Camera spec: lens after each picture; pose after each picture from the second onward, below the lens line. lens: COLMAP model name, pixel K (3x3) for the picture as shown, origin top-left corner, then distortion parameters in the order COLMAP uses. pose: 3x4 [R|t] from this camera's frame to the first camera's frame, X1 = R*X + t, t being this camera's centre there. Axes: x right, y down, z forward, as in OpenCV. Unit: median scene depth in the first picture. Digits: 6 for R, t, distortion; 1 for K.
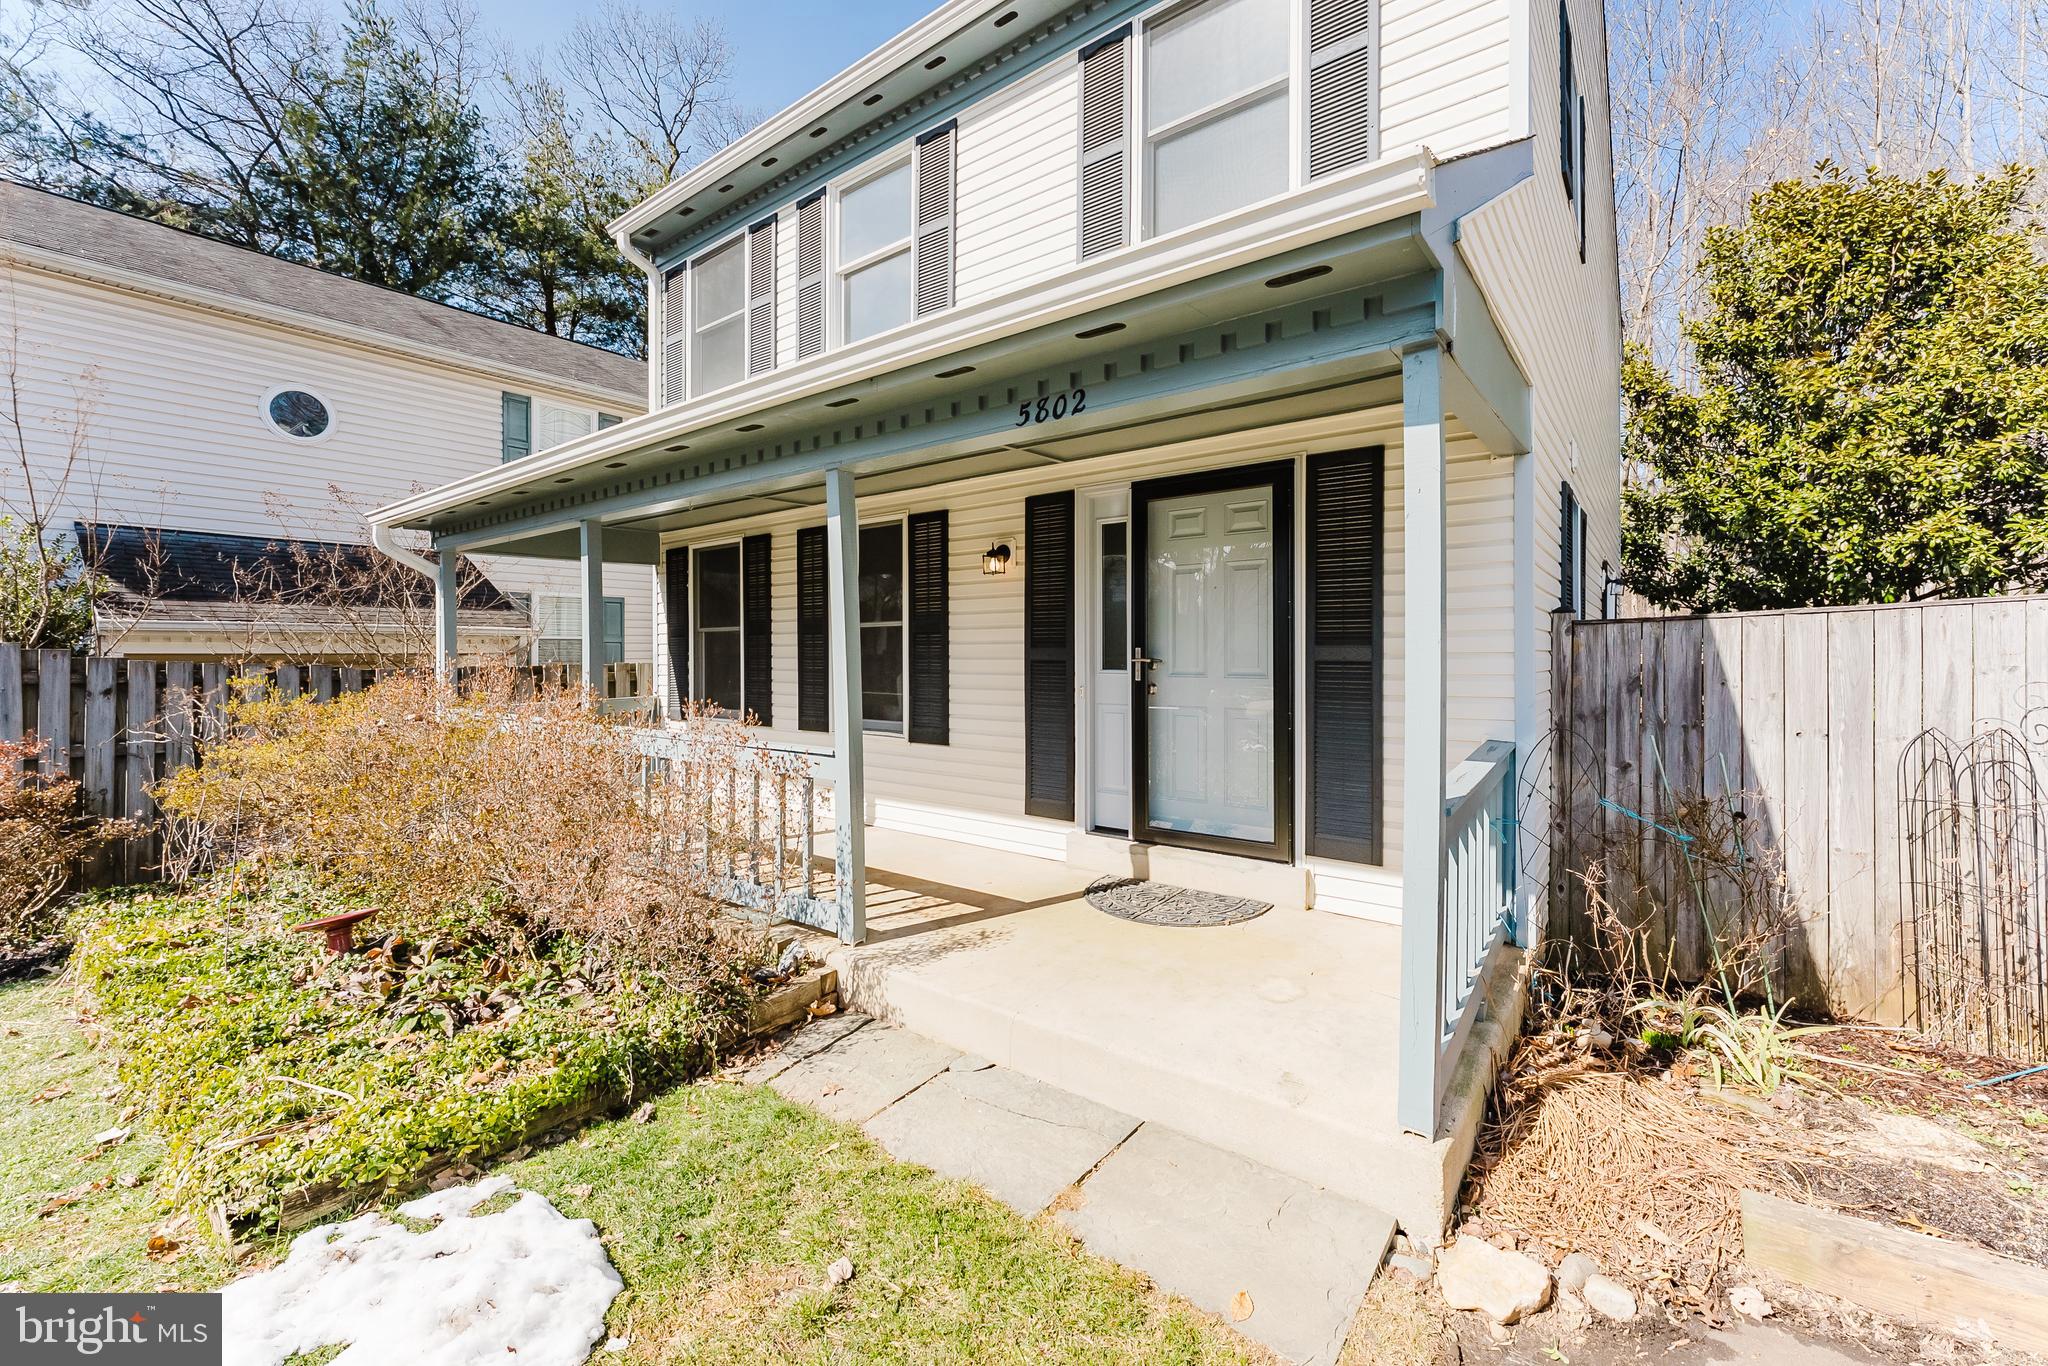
lens RADIAL K [[836.2, 0, 1027.6], [0, 836.2, 674.2], [0, 0, 1]] dist [-0.015921, -0.000079]
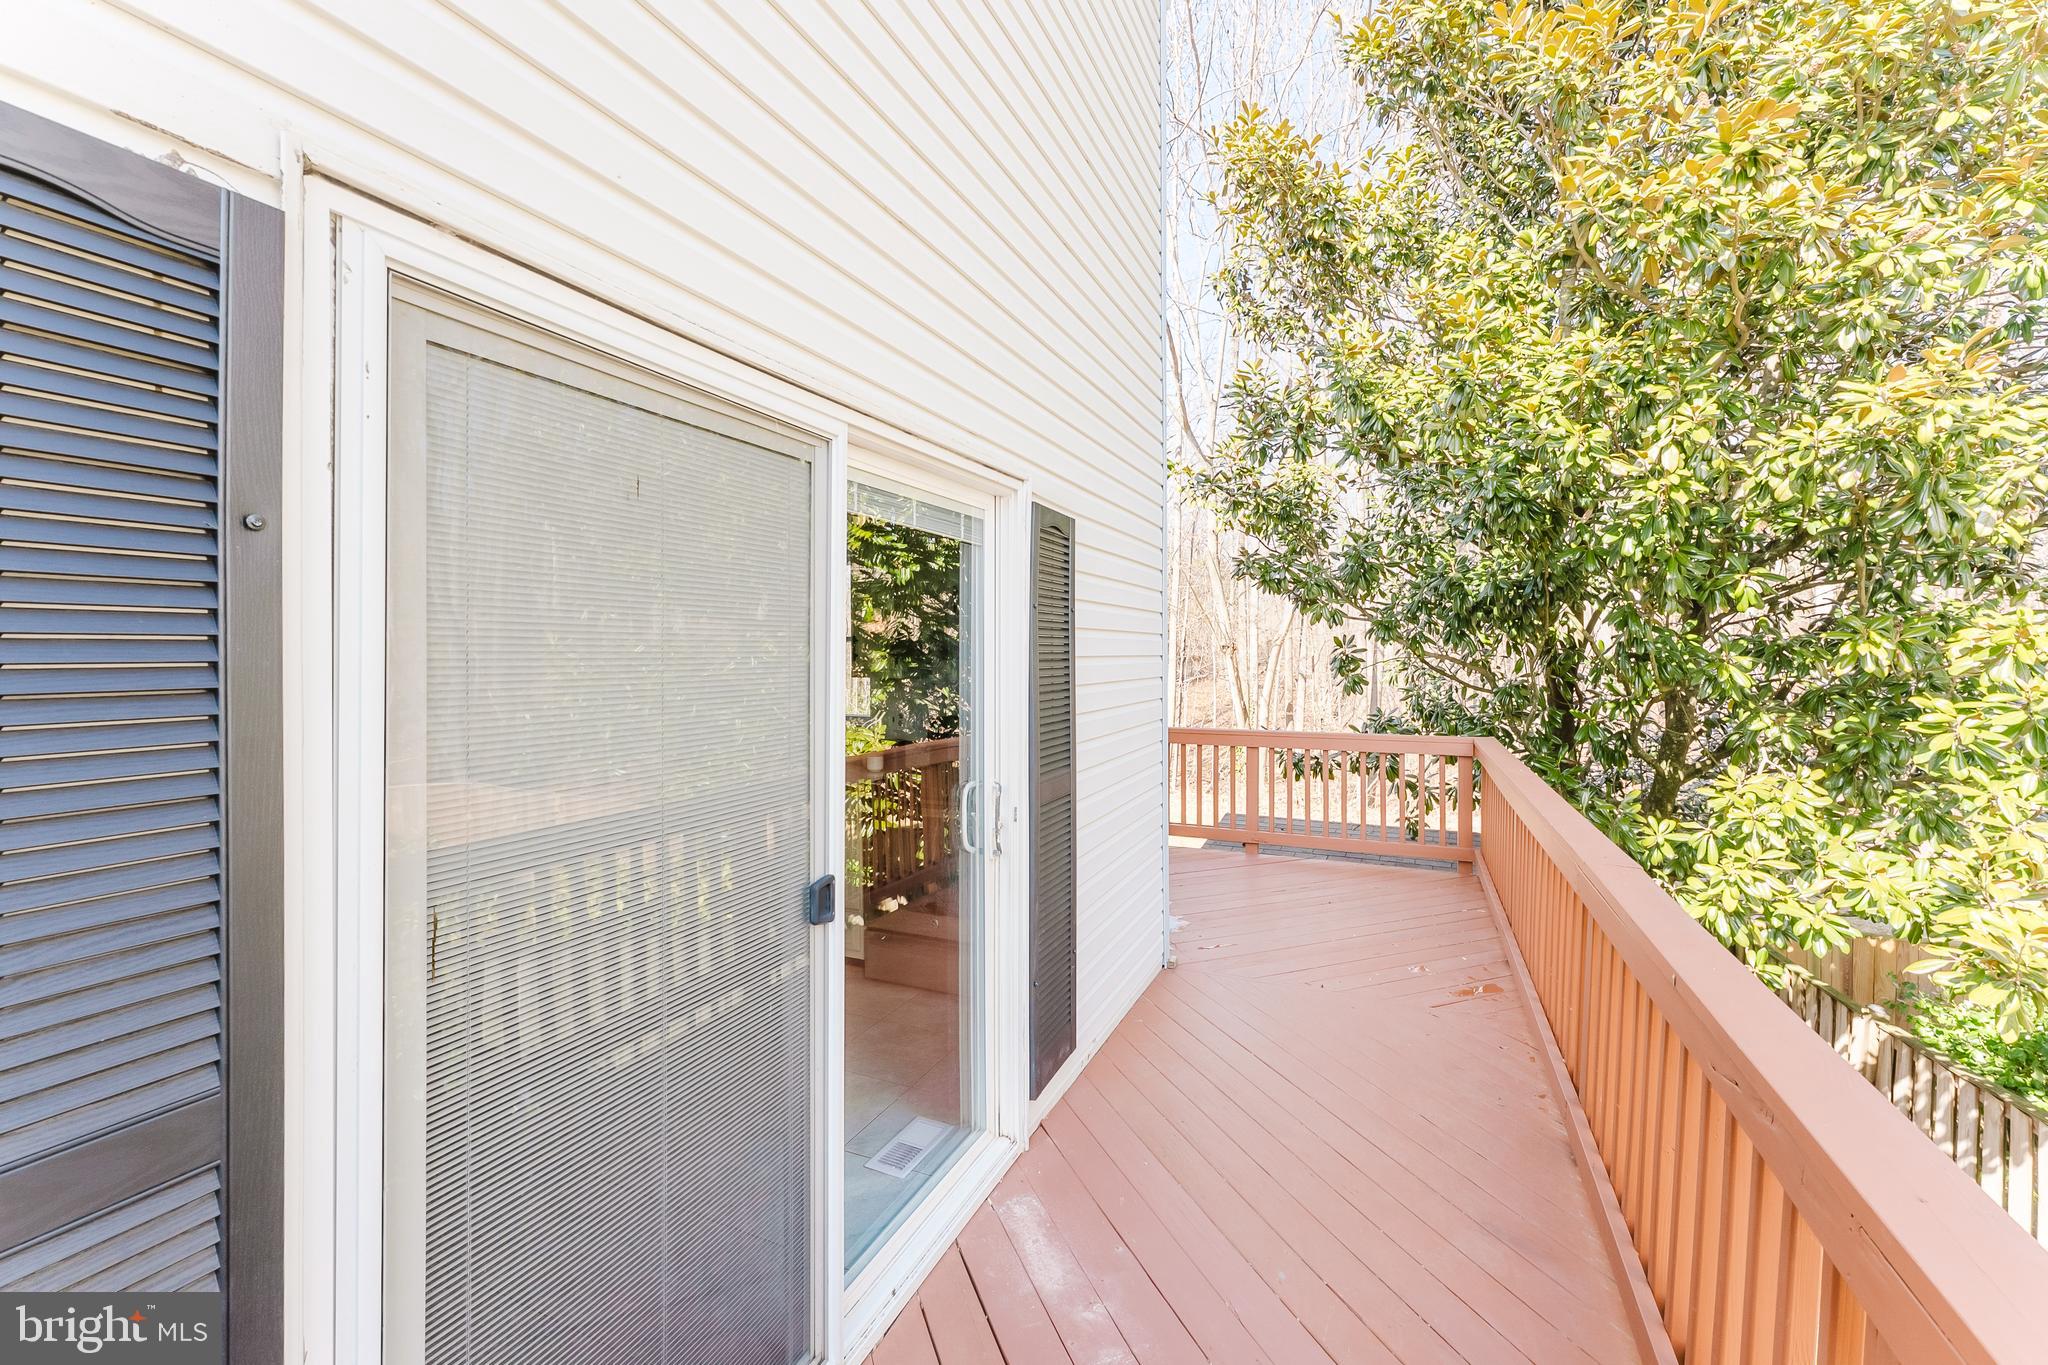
lens RADIAL K [[836.2, 0, 1027.6], [0, 836.2, 673.7], [0, 0, 1]] dist [-0.015921, -0.000079]
pose [[0.973711, 0.003376, 0.227764, 0.604163], [-0.003001, 0.999994, -0.001991, -0.053796], [-0.227769, 0.001255, 0.973714, 0.680209]]
